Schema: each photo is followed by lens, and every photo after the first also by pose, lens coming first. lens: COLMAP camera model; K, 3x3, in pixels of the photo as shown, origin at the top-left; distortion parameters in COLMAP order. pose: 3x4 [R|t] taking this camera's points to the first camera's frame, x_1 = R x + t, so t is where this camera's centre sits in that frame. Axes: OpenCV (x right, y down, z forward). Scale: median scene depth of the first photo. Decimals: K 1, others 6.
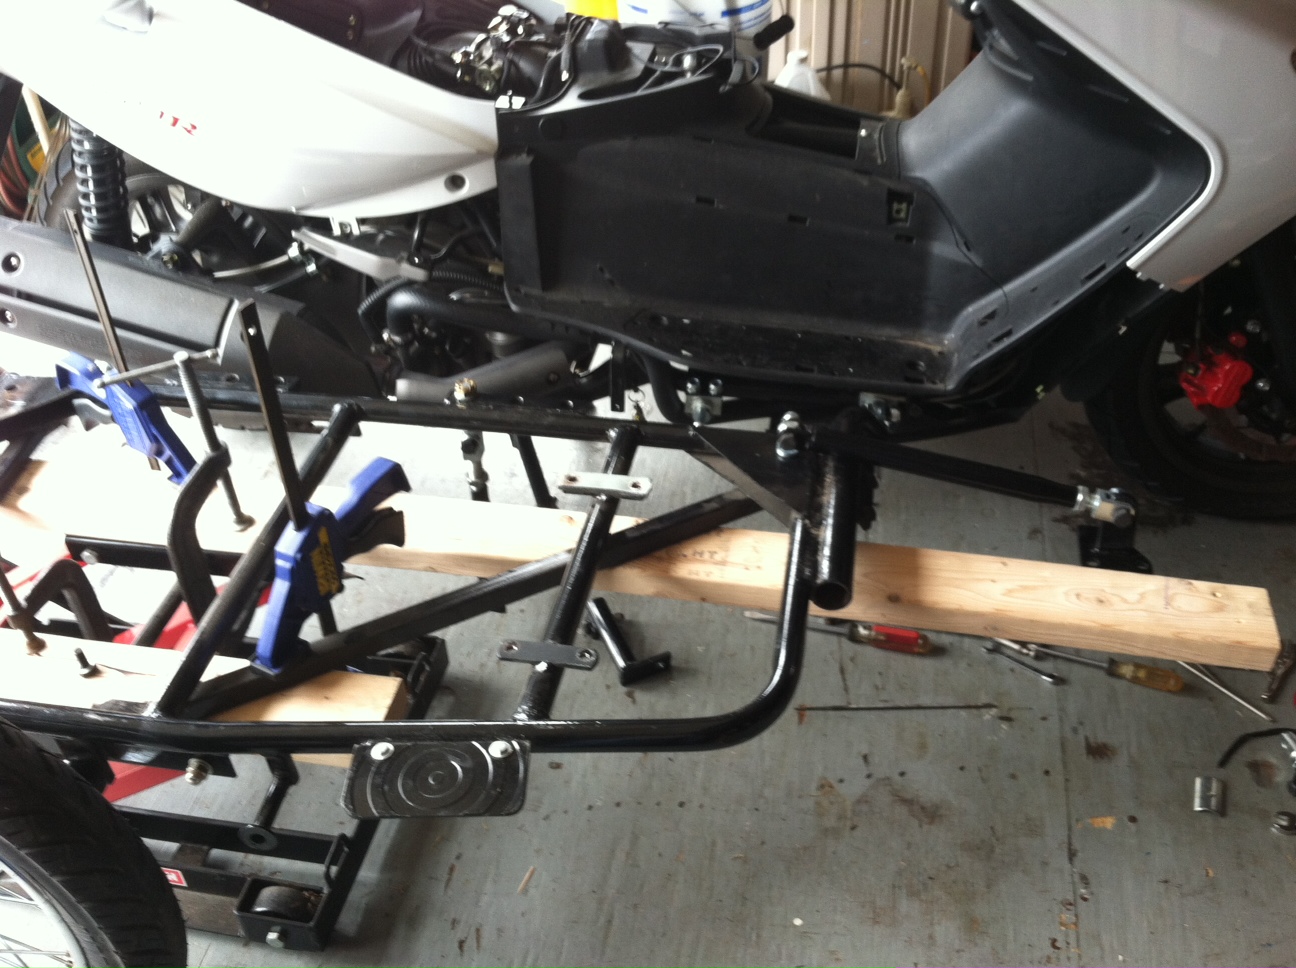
lens RADIAL K [[1302.4, 0, 648.0], [0, 1302.4, 484.0], [0, 0, 1]] dist [0.135932, -0.401213]
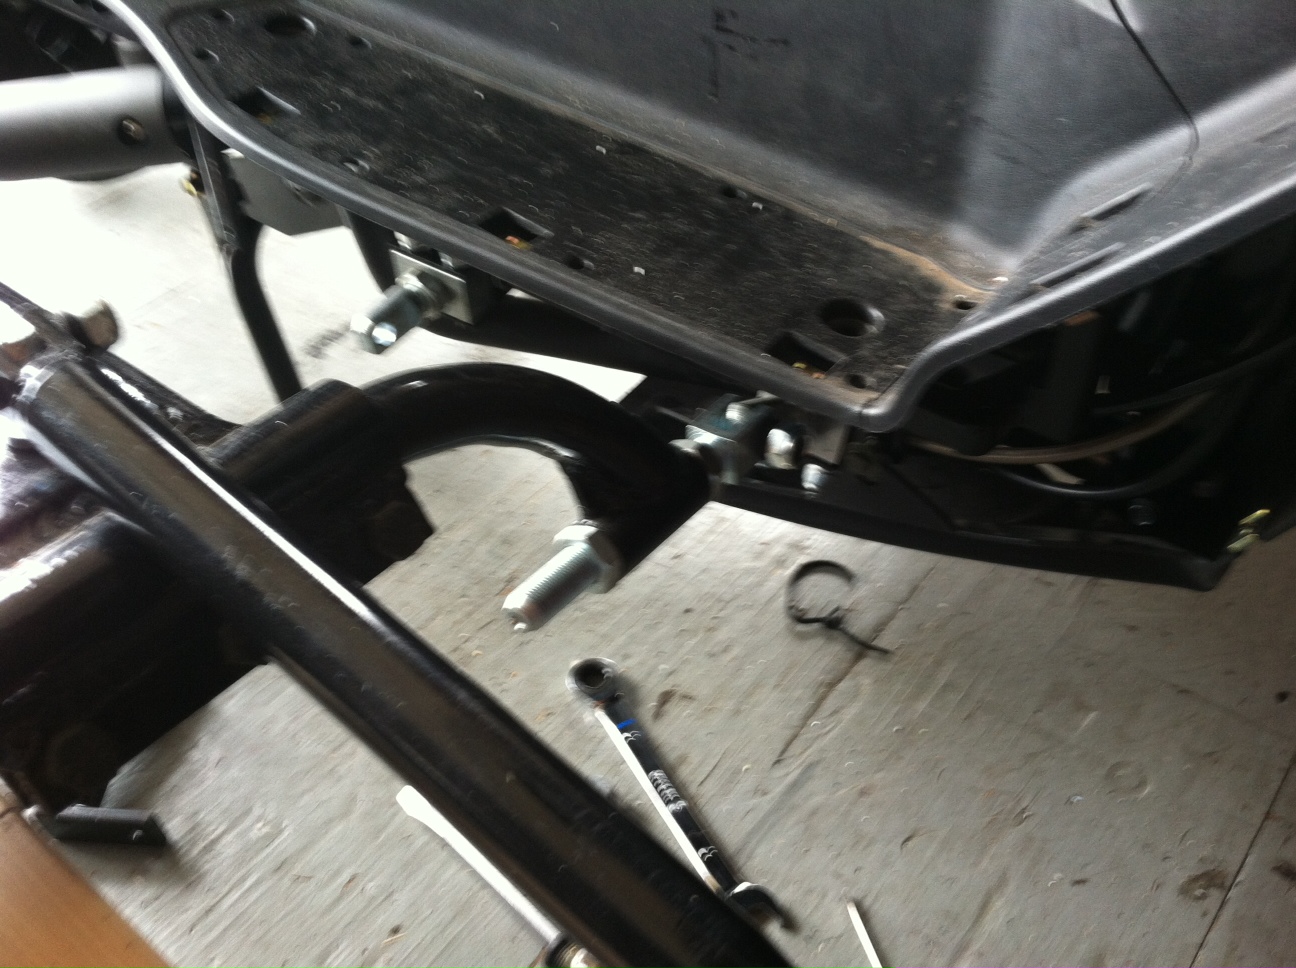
lens RADIAL K [[1302.4, 0, 648.0], [0, 1302.4, 484.0], [0, 0, 1]] dist [0.135932, -0.401213]
pose [[0.865625, 0.318204, -0.386574, 0.291950], [-0.302380, 0.947614, 0.102922, -0.068650], [0.399074, 0.027800, 0.916497, 0.682117]]
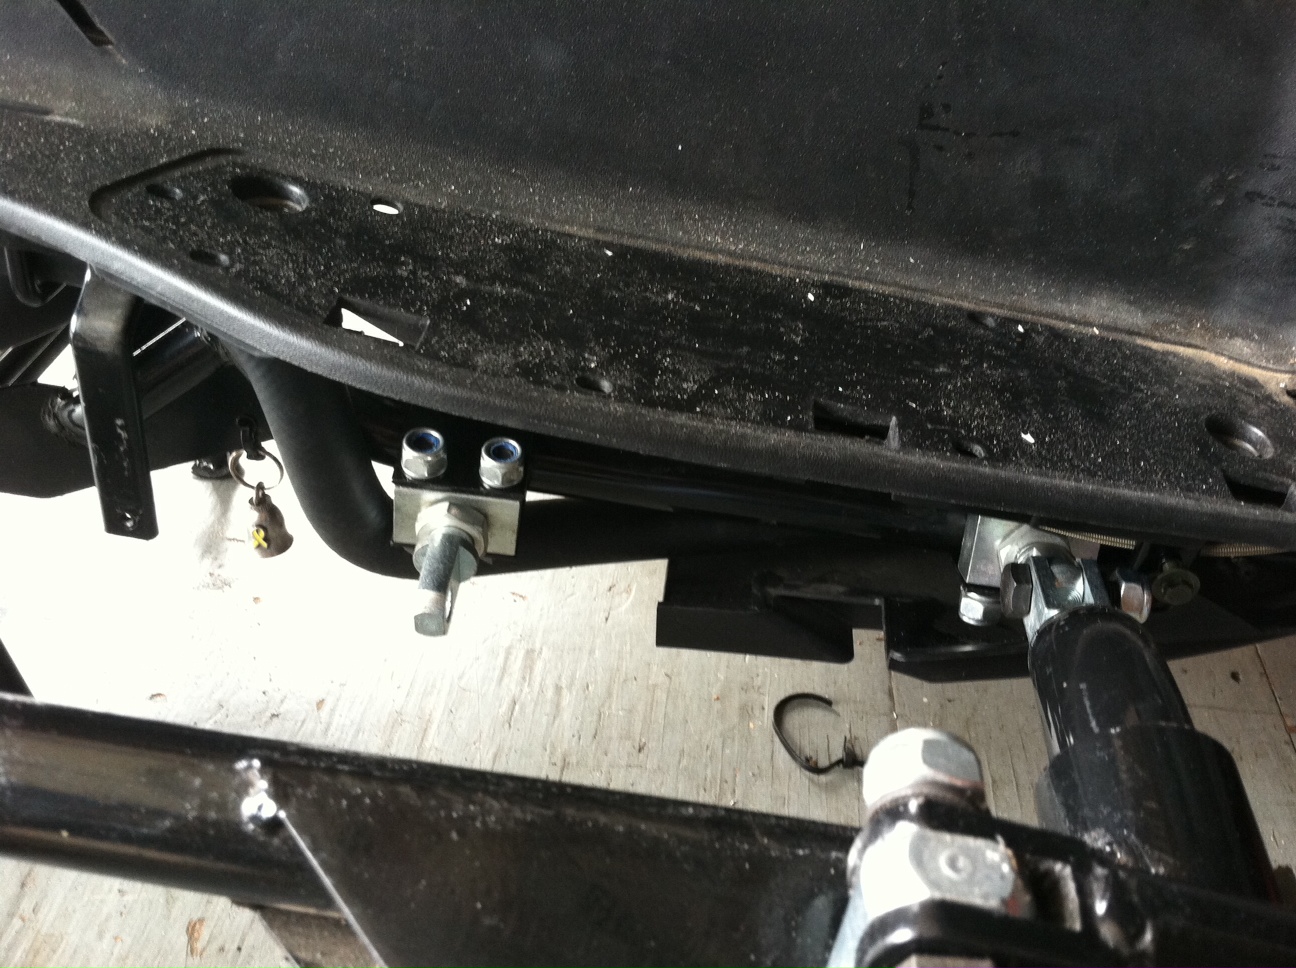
lens RADIAL K [[1302.4, 0, 648.0], [0, 1302.4, 484.0], [0, 0, 1]] dist [0.135932, -0.401213]
pose [[0.991141, 0.050953, 0.122650, 0.051170], [-0.047735, 0.998438, -0.029033, -0.065660], [-0.123938, 0.022921, 0.992025, 0.735035]]
